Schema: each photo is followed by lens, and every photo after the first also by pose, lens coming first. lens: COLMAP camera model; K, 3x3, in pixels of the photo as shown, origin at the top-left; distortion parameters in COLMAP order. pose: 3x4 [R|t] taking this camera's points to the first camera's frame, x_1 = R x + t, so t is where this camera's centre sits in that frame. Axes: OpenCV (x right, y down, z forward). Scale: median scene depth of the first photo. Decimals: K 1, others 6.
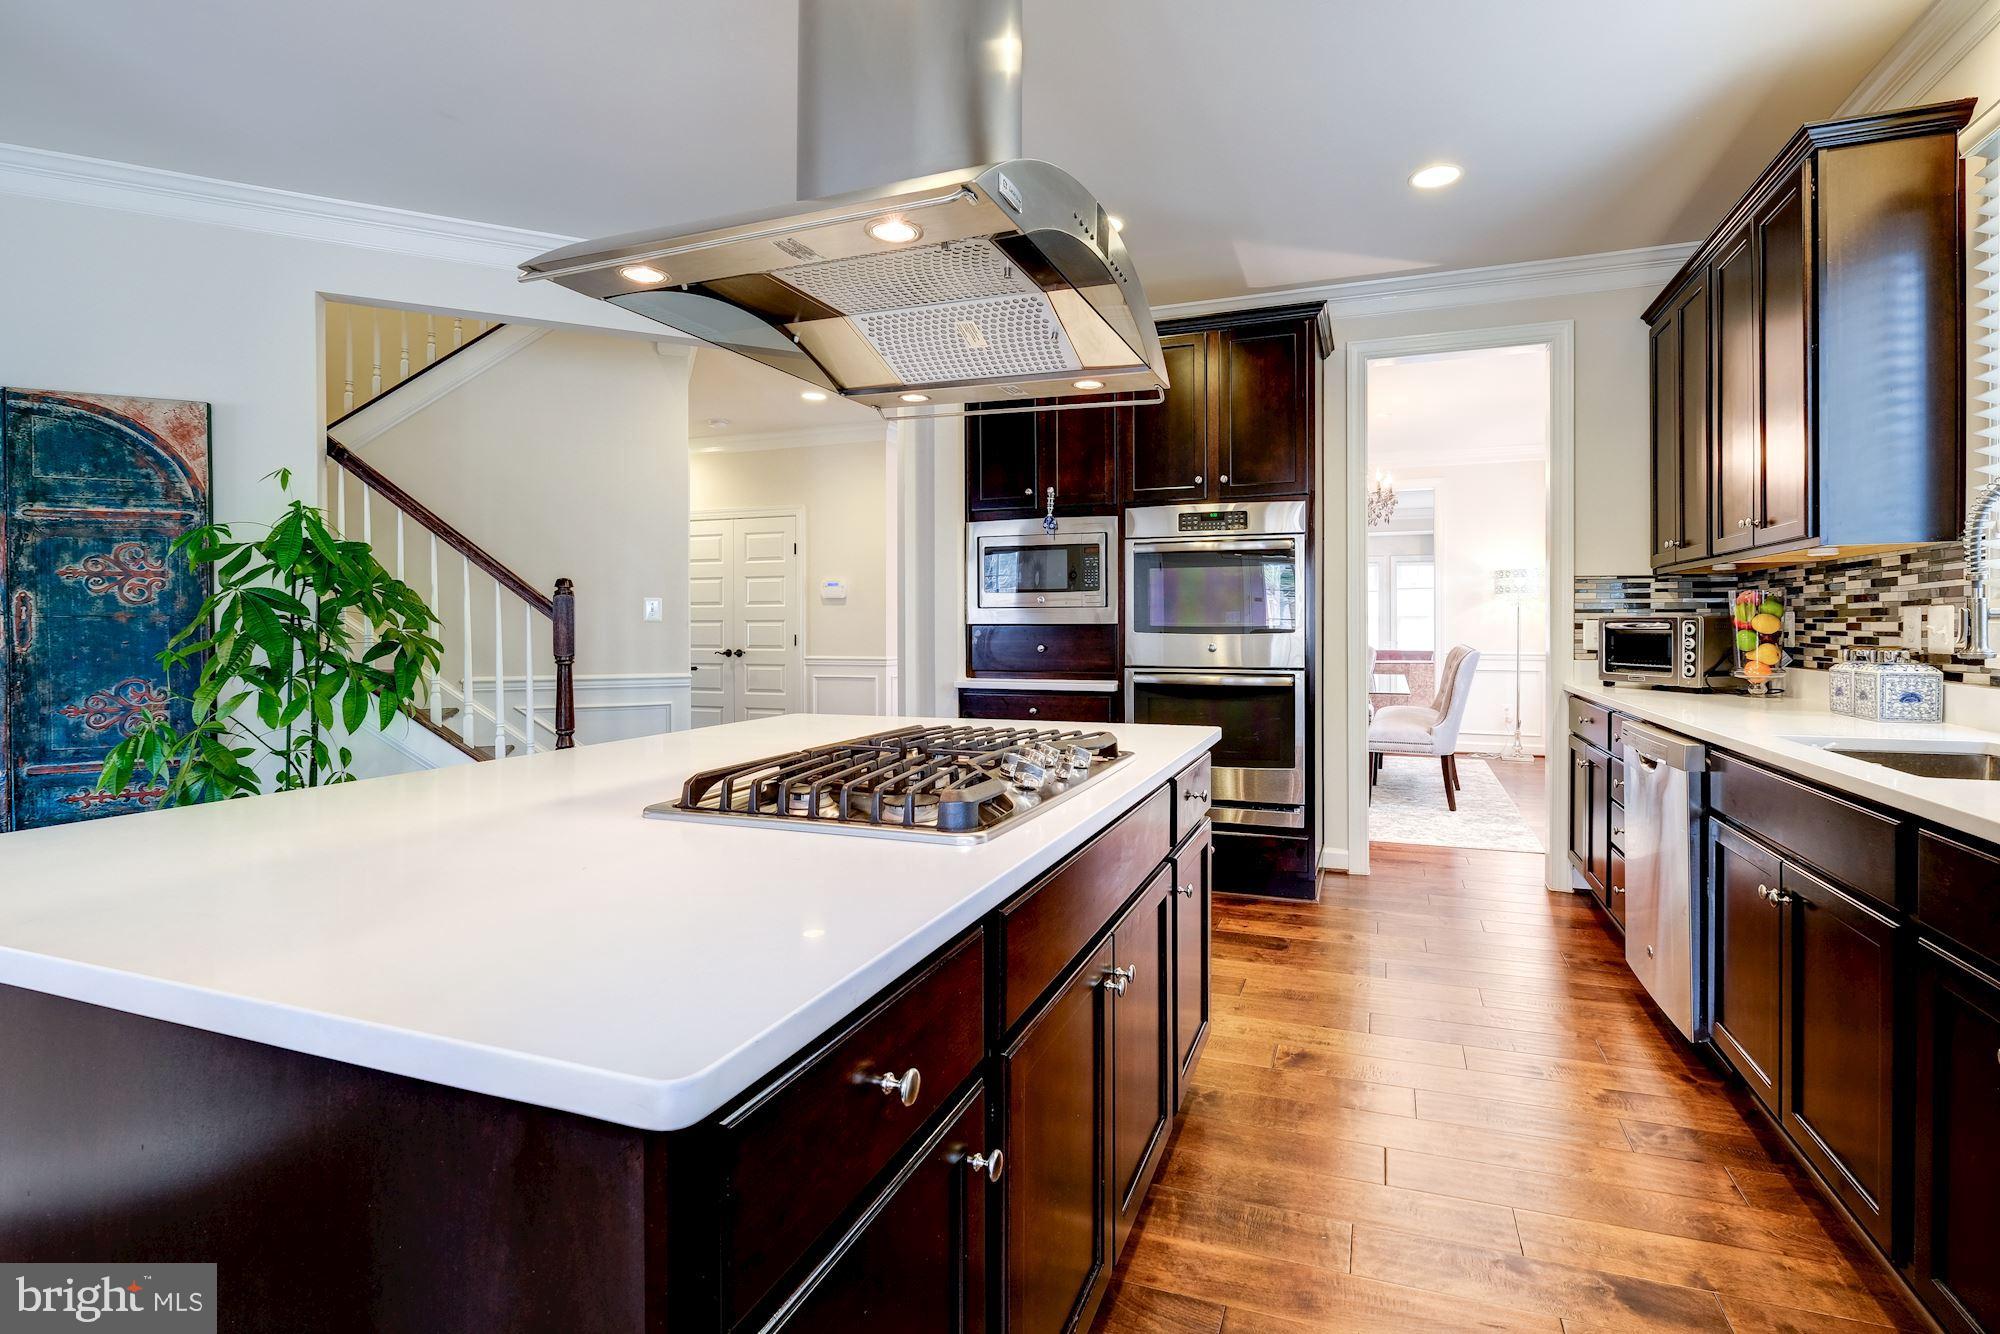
lens RADIAL K [[898.6, 0, 1057.9], [0, 898.6, 628.1], [0, 0, 1]] dist [-0.008889, 0.003127]
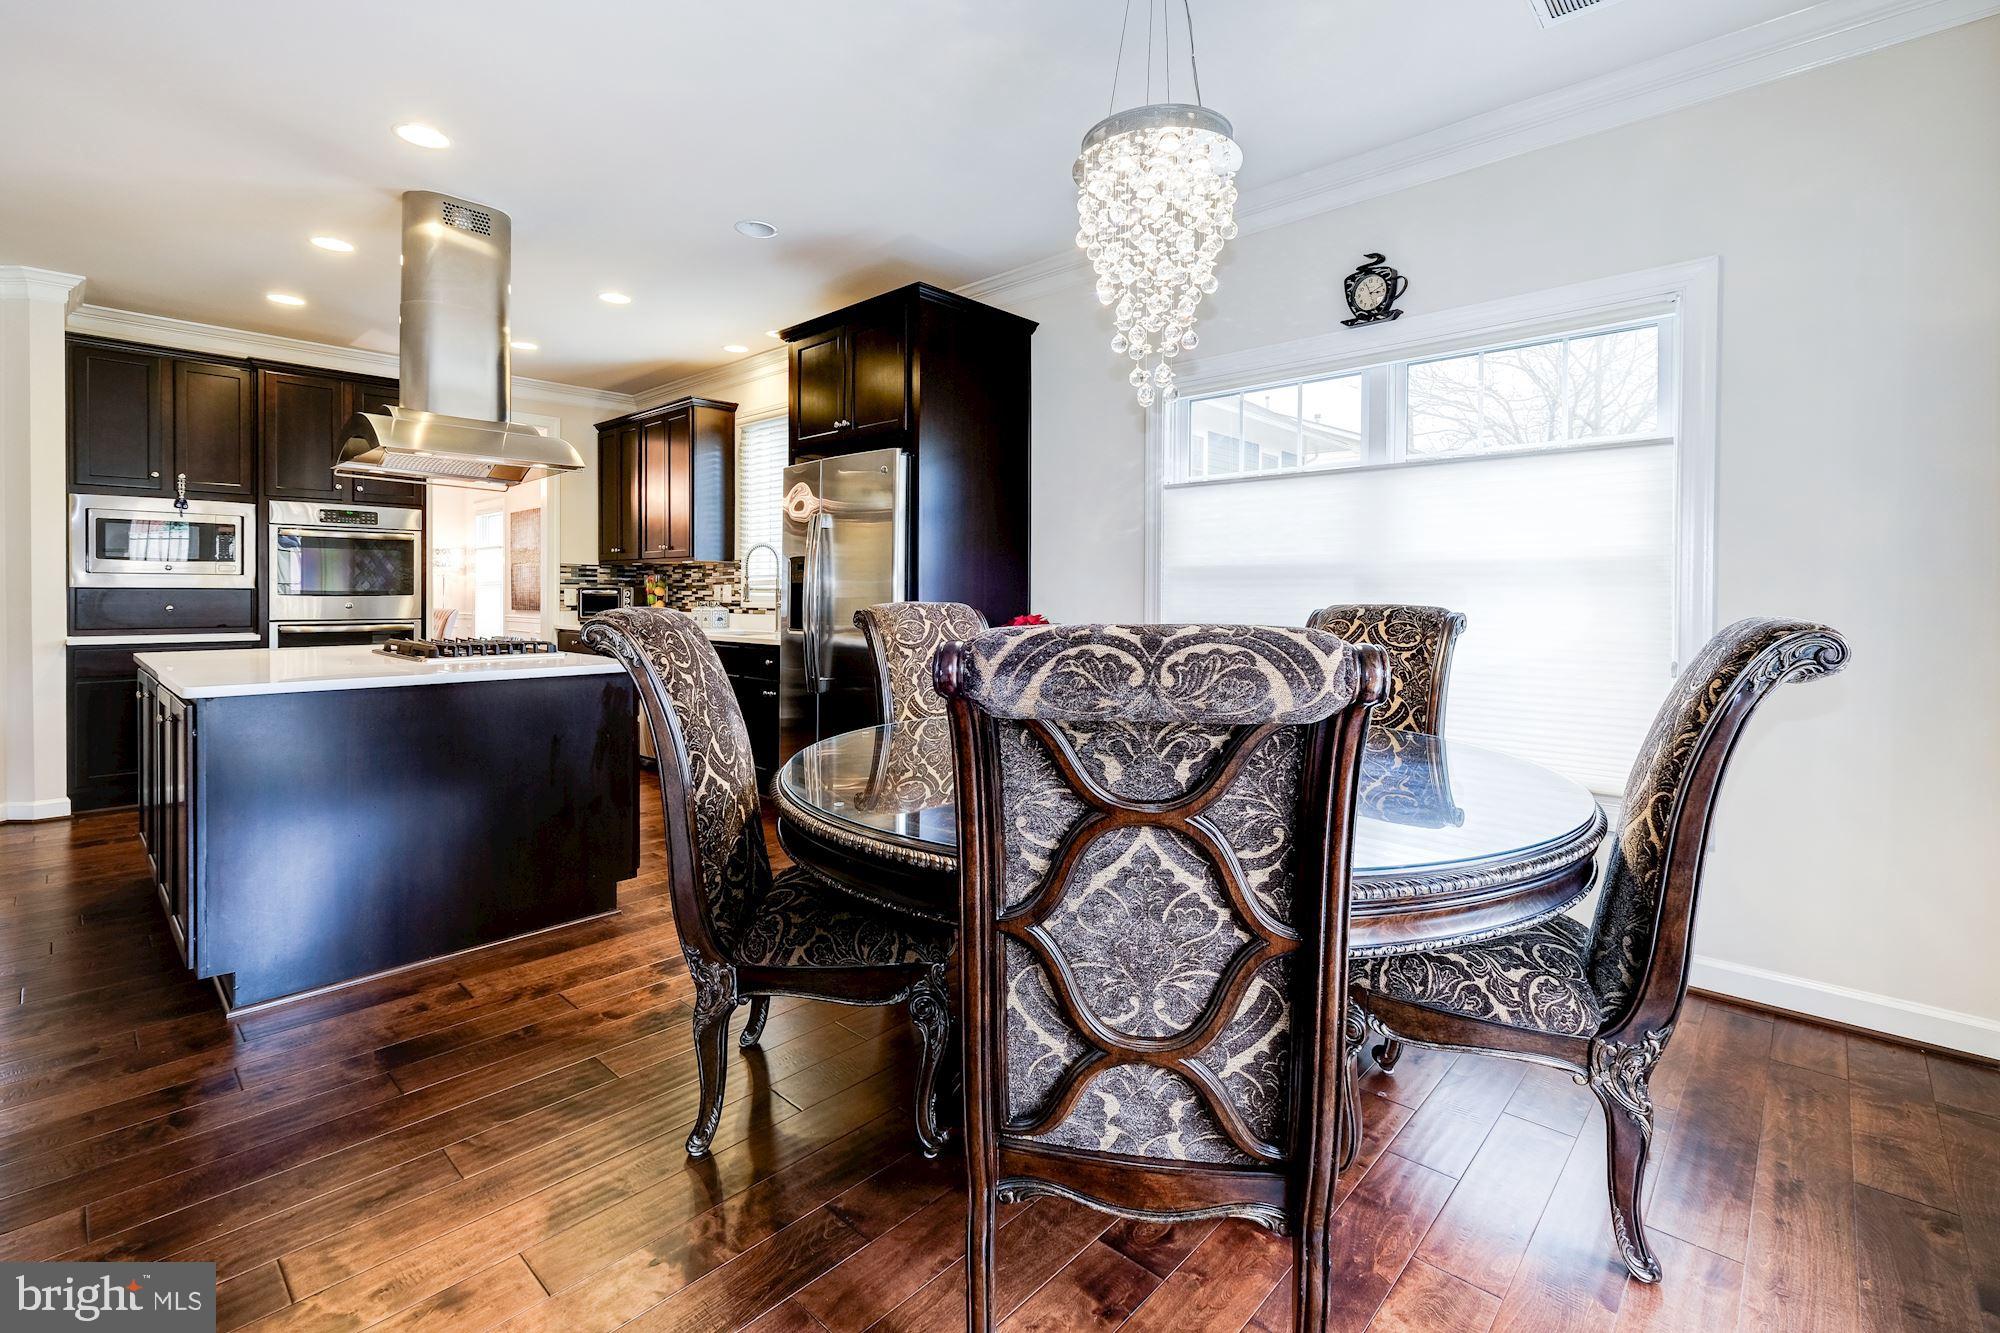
lens RADIAL K [[898.6, 0, 983.1], [0, 898.6, 605.1], [0, 0, 1]] dist [-0.008889, 0.003127]
pose [[0.423620, -0.009208, 0.905793, -0.694440], [-0.002078, 0.999936, 0.011137, 0.002574], [-0.905838, -0.006600, 0.423574, -0.516512]]
